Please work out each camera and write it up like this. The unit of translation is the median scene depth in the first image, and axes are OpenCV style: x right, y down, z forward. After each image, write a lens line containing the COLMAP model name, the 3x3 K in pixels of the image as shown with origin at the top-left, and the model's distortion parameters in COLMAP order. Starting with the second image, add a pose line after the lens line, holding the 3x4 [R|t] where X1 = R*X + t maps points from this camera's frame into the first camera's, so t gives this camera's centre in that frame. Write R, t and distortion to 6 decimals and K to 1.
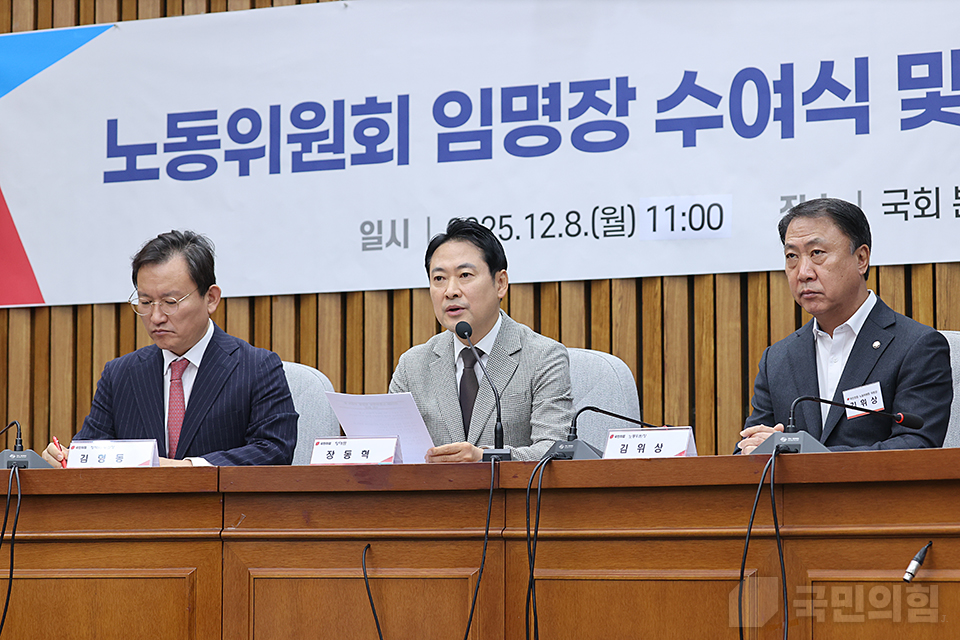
lens RADIAL K [[2730.7, 0, 480.0], [0, 2730.7, 320.0], [0, 0, 1]] dist [0.045676, -0.552414]
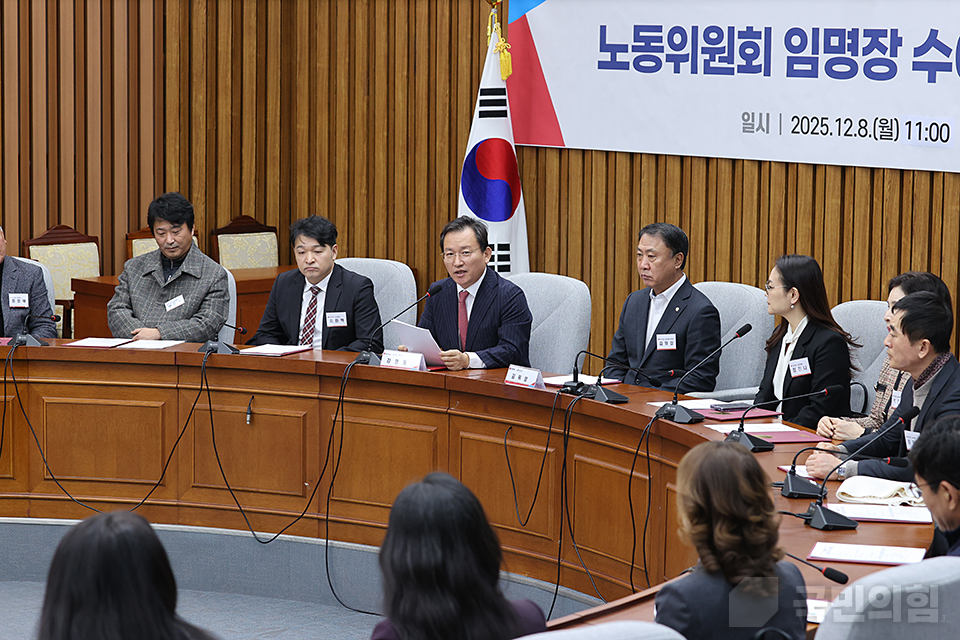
lens RADIAL K [[2730.7, 0, 480.0], [0, 2730.7, 320.0], [0, 0, 1]] dist [0.045676, -0.552414]
pose [[0.918125, 0.056321, -0.392268, 0.425207], [0.023442, 0.980397, 0.195631, -0.225331], [0.395597, -0.188809, 0.898807, -0.414608]]
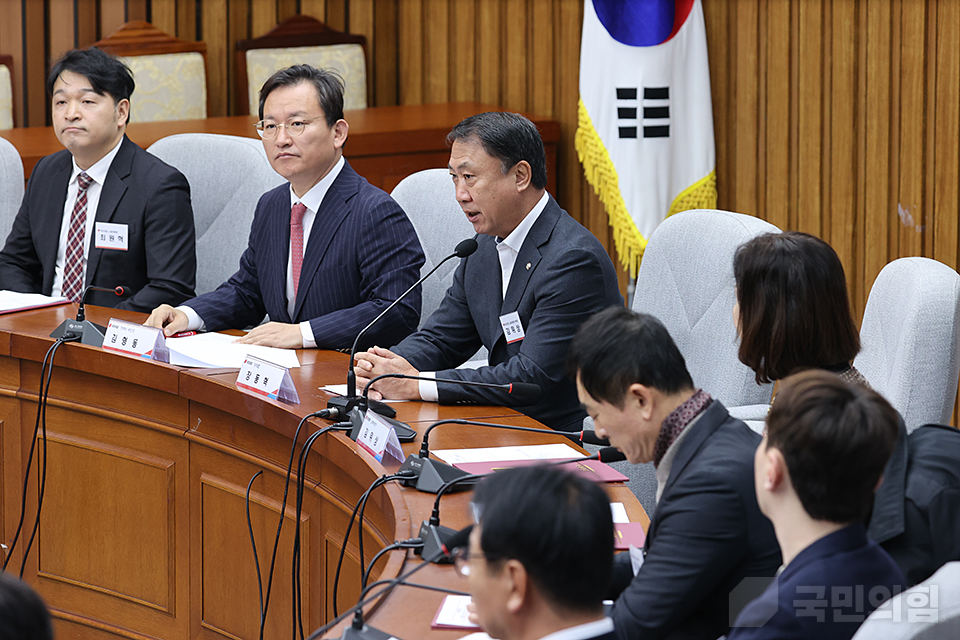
lens RADIAL K [[5012.9, 0, 480.0], [0, 5012.9, 320.0], [0, 0, 1]] dist [-0.091944, -1.689894]
pose [[0.793490, 0.099755, -0.600352, 0.750839], [0.056884, 0.969999, 0.236359, -0.269958], [0.605919, -0.221699, 0.764010, -0.247267]]
